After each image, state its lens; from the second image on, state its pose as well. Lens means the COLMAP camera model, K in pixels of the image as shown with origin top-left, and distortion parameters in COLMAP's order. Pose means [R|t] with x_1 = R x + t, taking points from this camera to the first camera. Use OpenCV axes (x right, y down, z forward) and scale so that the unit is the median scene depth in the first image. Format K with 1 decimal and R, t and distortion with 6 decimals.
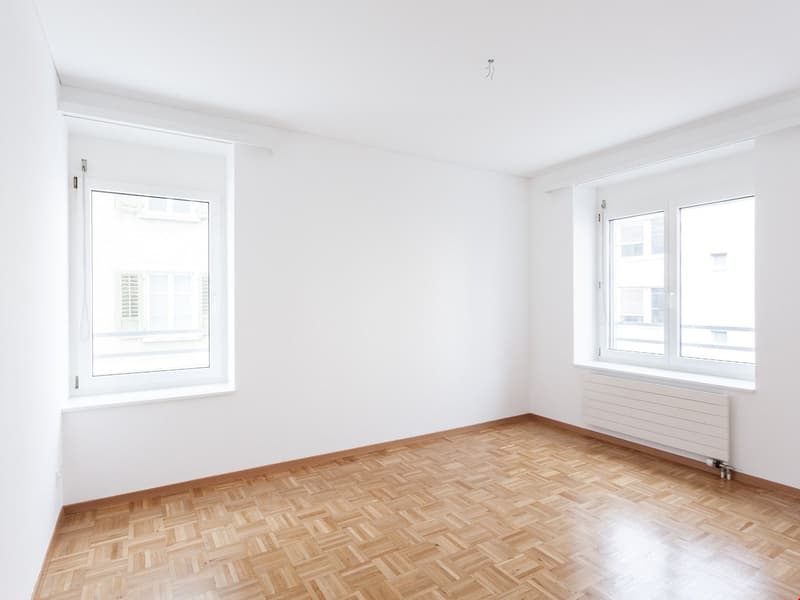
lens RADIAL K [[427.2, 0, 398.5], [0, 427.2, 303.8], [0, 0, 1]] dist [0.003734, 0.001216]
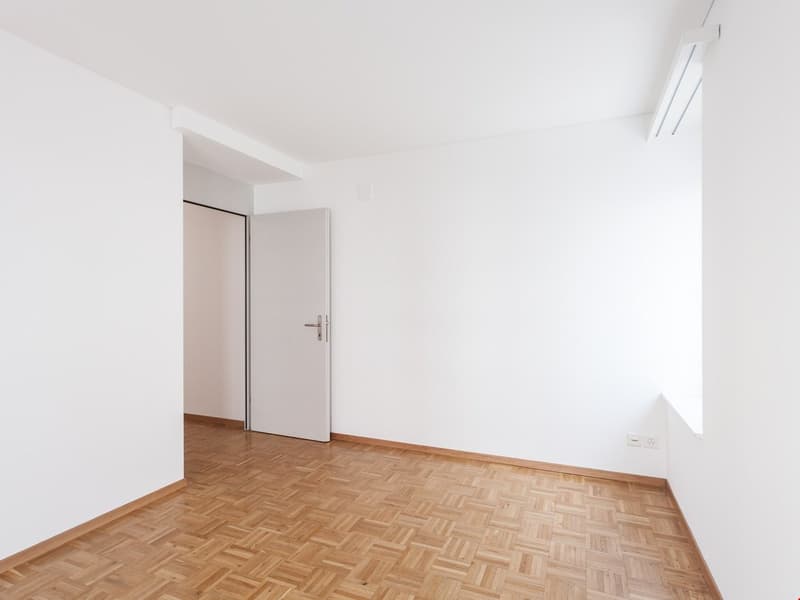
lens RADIAL K [[427.2, 0, 399.9], [0, 427.2, 300.7], [0, 0, 1]] dist [0.003734, 0.001216]
pose [[-0.810592, 0.004368, -0.585594, 0.530925], [0.005423, 0.999985, -0.000047, -0.010987], [0.585586, -0.003214, -0.810604, 1.720916]]
